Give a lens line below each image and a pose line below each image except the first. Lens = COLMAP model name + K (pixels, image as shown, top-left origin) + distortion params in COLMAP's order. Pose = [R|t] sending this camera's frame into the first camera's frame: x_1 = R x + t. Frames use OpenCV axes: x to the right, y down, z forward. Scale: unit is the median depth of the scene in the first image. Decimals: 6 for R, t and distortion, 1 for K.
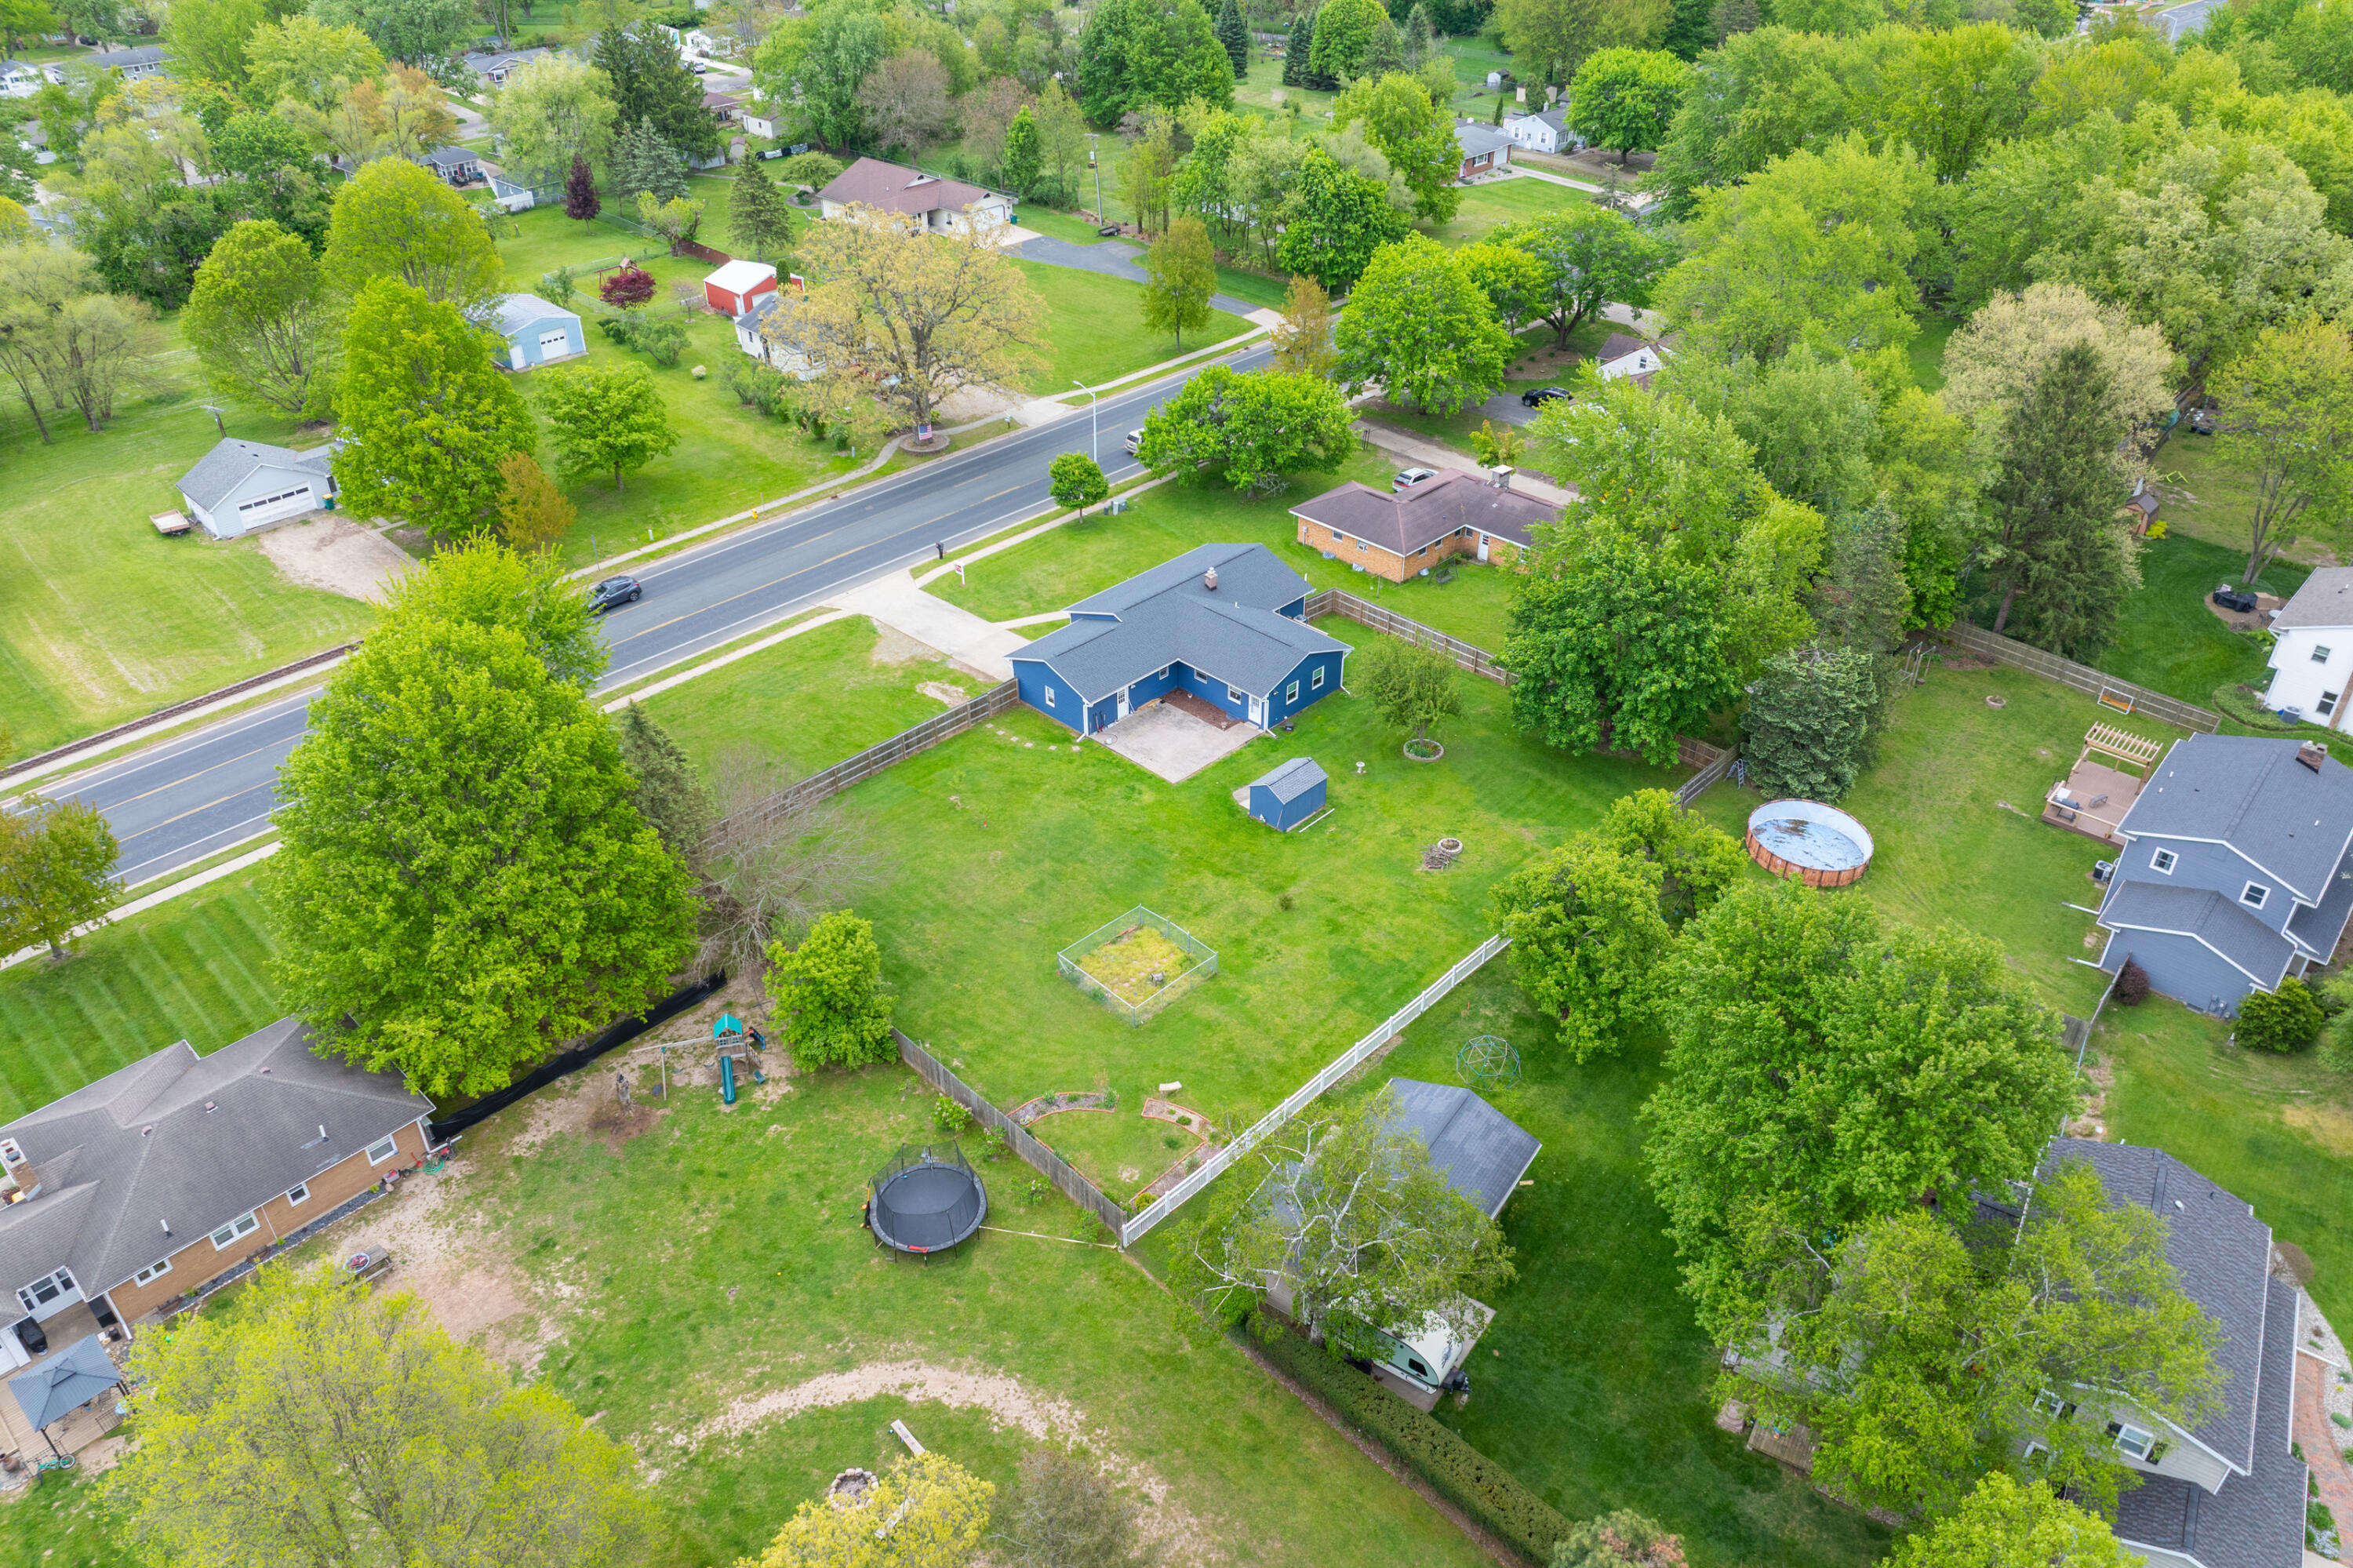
lens RADIAL K [[1653.6, 0, 1185.2], [0, 1653.6, 781.0], [0, 0, 1]] dist [-0.024595, -0.006493]
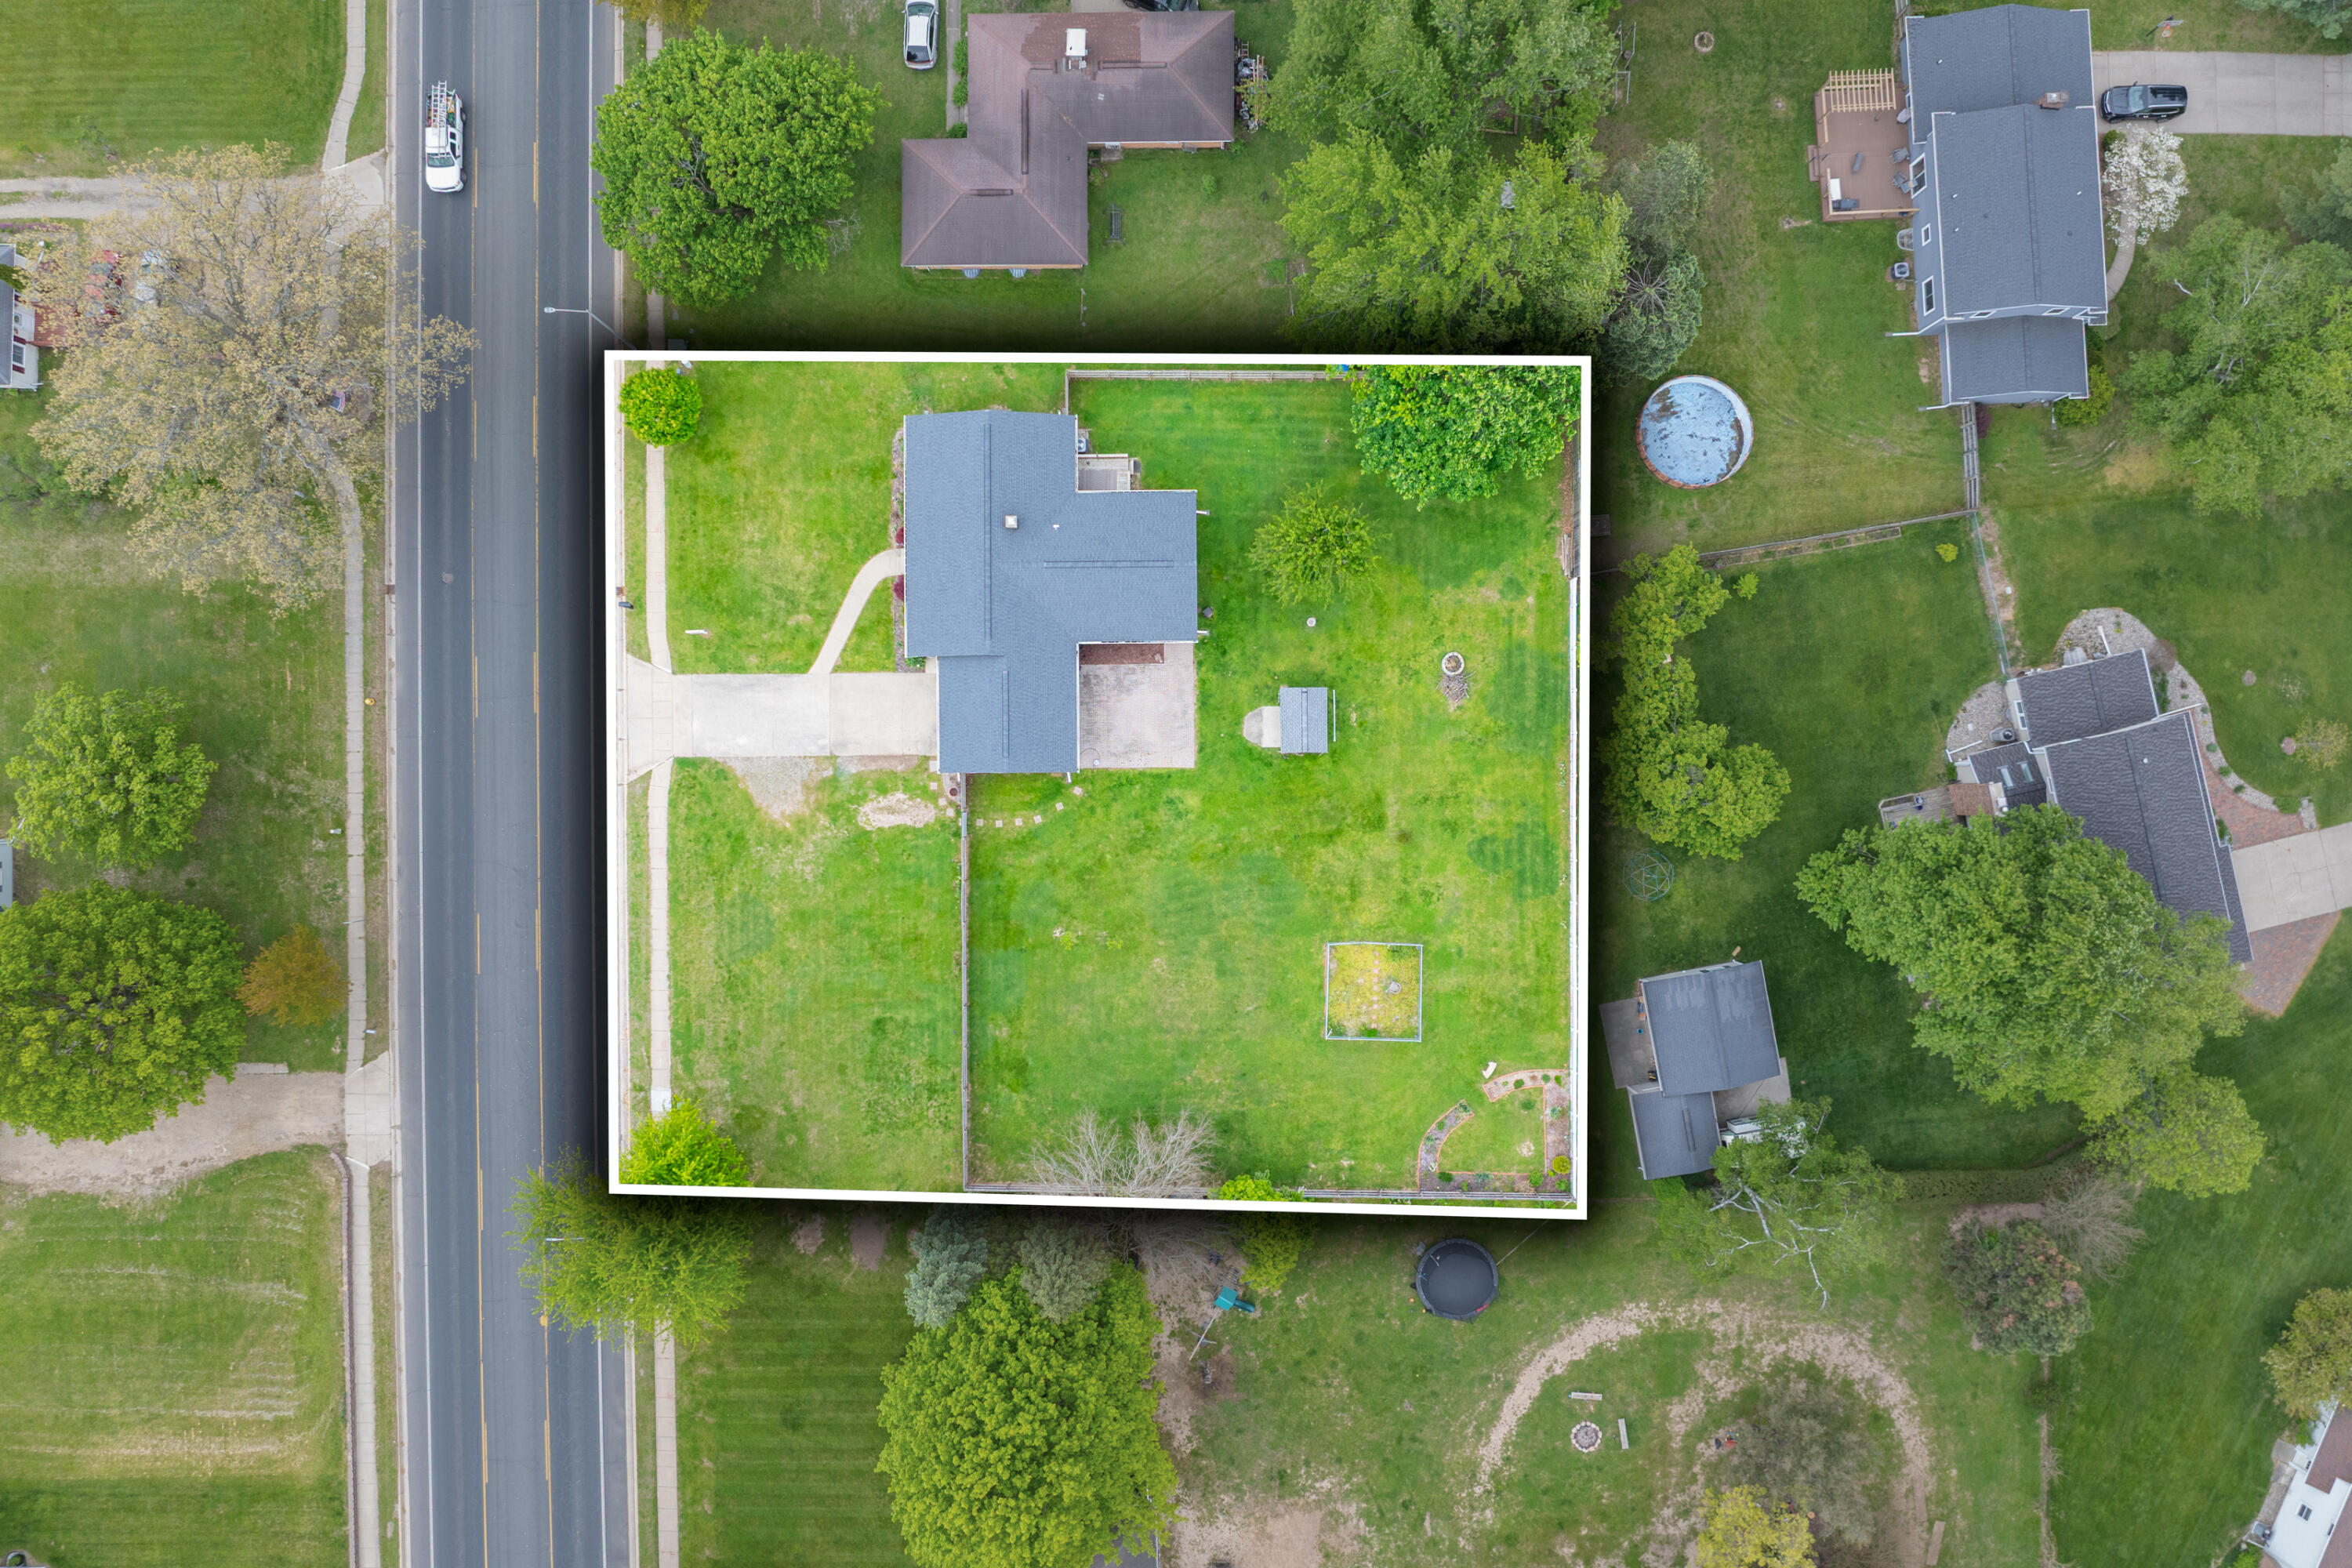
lens RADIAL K [[1652.8, 0, 1184.7], [0, 1652.8, 781.0], [0, 0, 1]] dist [-0.024595, -0.006493]
pose [[0.713937, -0.700194, -0.004676, -0.009843], [0.396215, 0.398468, 0.827186, -0.679312], [-0.577328, -0.592411, 0.561909, 0.344977]]
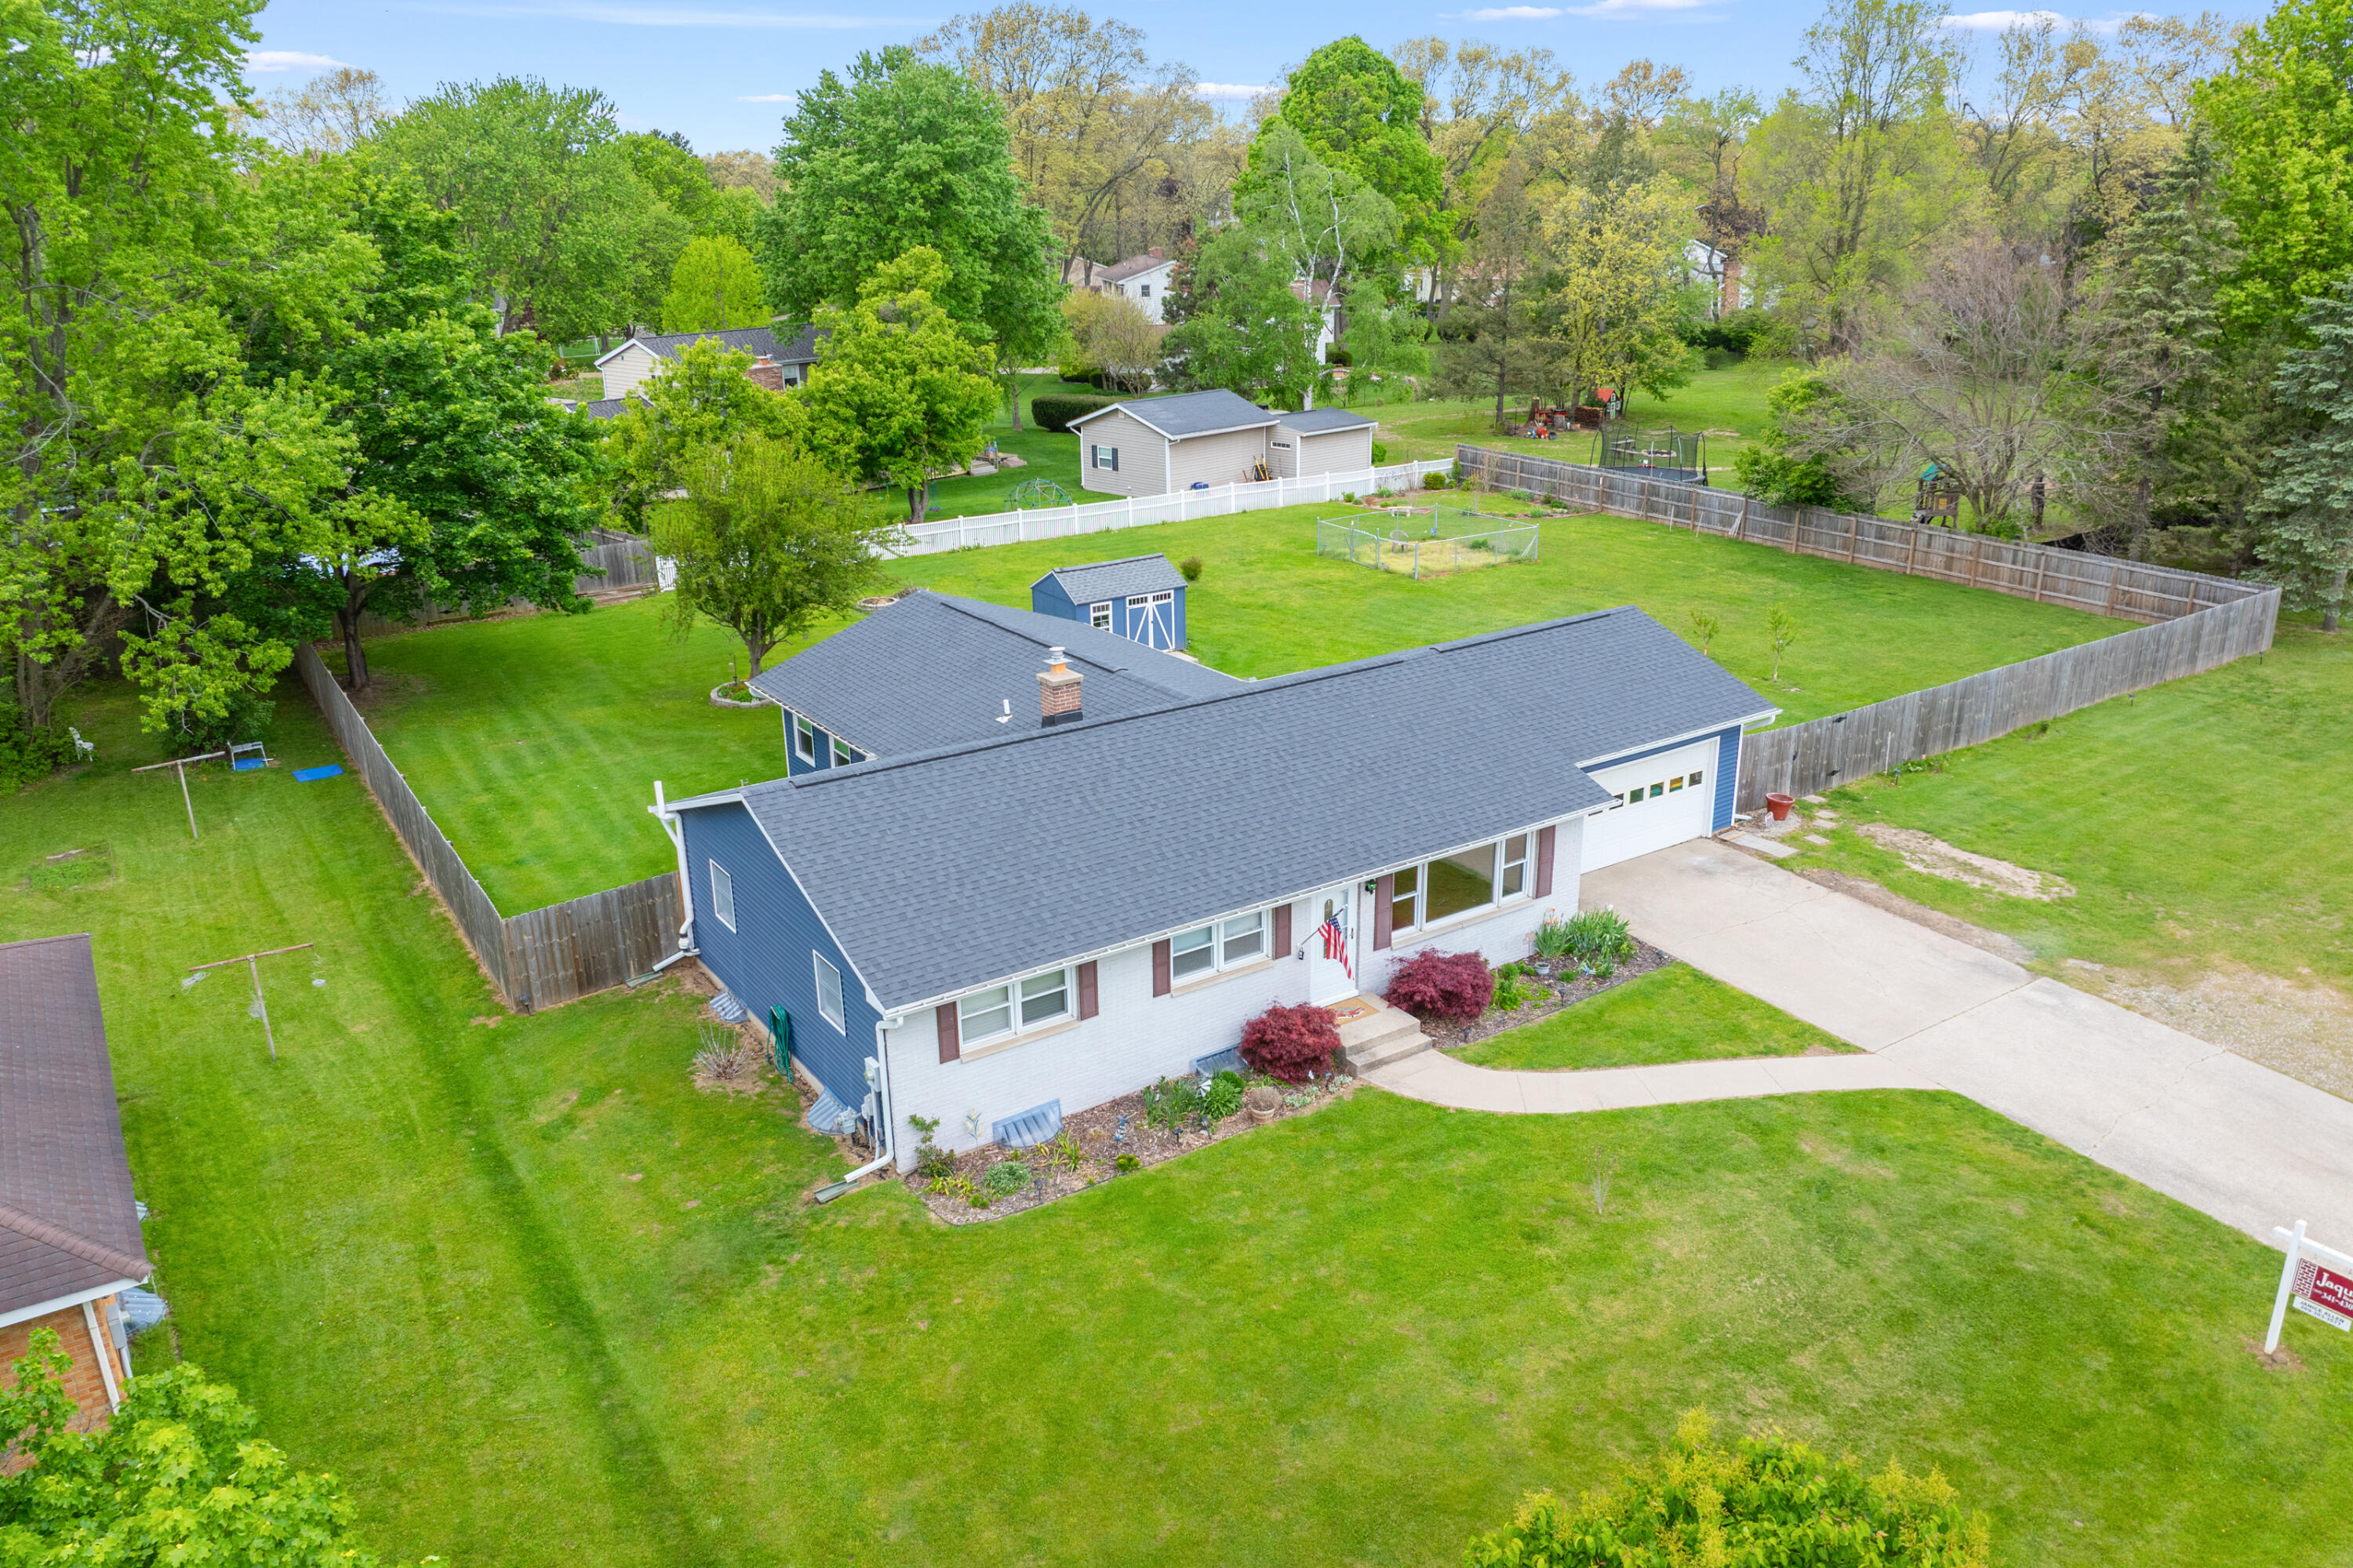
lens RADIAL K [[1732.6, 0, 1185.8], [0, 1732.6, 815.0], [0, 0, 1]] dist [-0.034729, -0.003113]
pose [[-0.979213, -0.057115, 0.194629, -0.055272], [0.124582, 0.587869, 0.799305, -0.303441], [-0.160068, 0.806937, -0.568534, 1.065927]]
